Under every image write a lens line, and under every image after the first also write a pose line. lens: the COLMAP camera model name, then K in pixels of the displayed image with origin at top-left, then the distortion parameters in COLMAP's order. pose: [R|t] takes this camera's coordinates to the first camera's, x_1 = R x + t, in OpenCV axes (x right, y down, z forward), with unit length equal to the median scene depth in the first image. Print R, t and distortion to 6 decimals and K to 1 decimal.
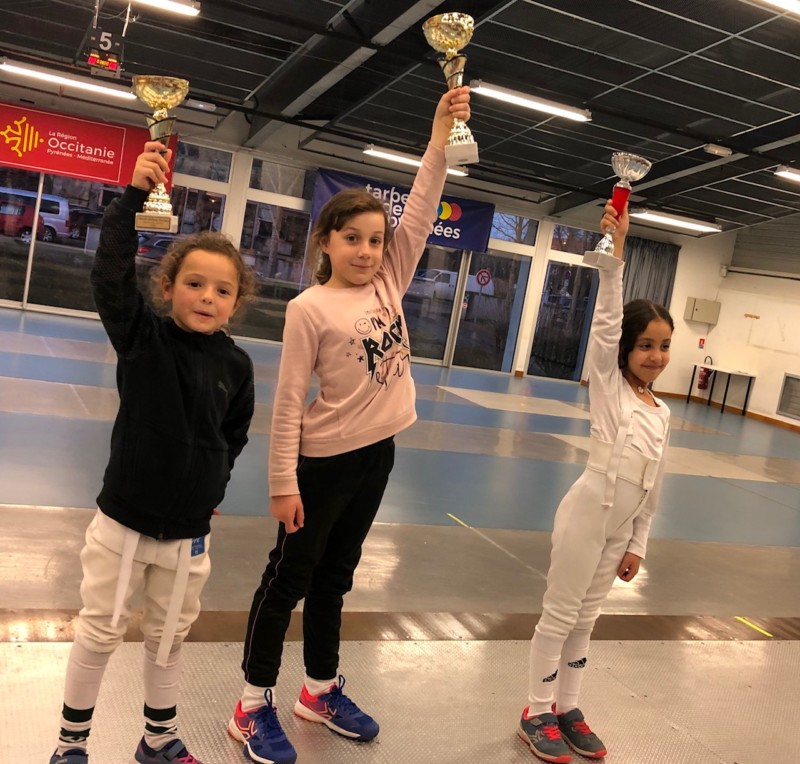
lens RADIAL K [[1035.9, 0, 415.6], [0, 1035.9, 380.8], [0, 0, 1]] dist [0.092034, -0.293375]
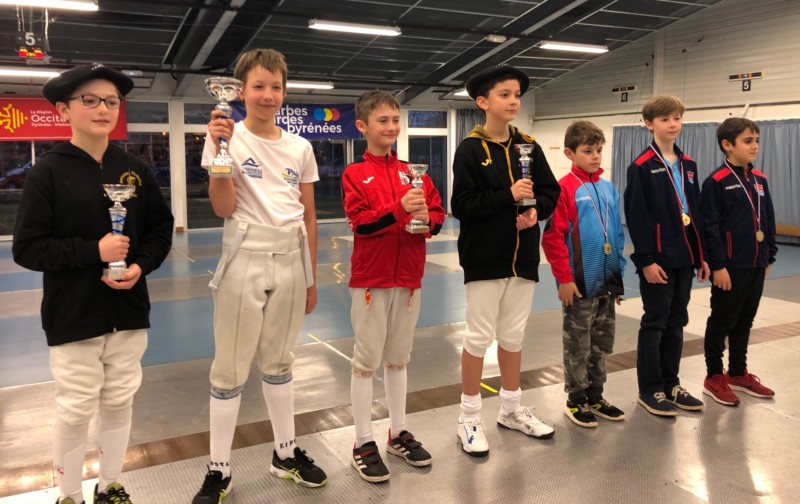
lens RADIAL K [[698.4, 0, 401.7], [0, 698.4, 204.6], [0, 0, 1]] dist [0.015350, -0.007760]
pose [[0.982148, -0.185940, 0.028494, 0.086916], [0.186862, 0.981796, -0.034046, 0.009511], [-0.021644, 0.038763, 0.999014, 0.052492]]
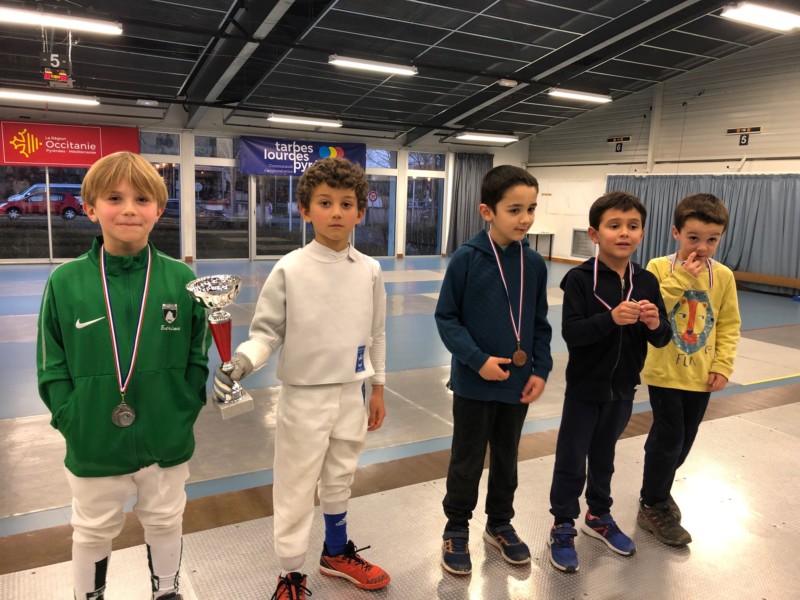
lens RADIAL K [[641.4, 0, 376.0], [0, 641.4, 293.9], [0, 0, 1]] dist [0.009068, 0.005126]
pose [[0.987774, -0.152146, 0.033976, 0.031331], [0.150512, 0.987521, 0.046361, -0.000257], [-0.040606, -0.040681, 0.998347, 0.095617]]
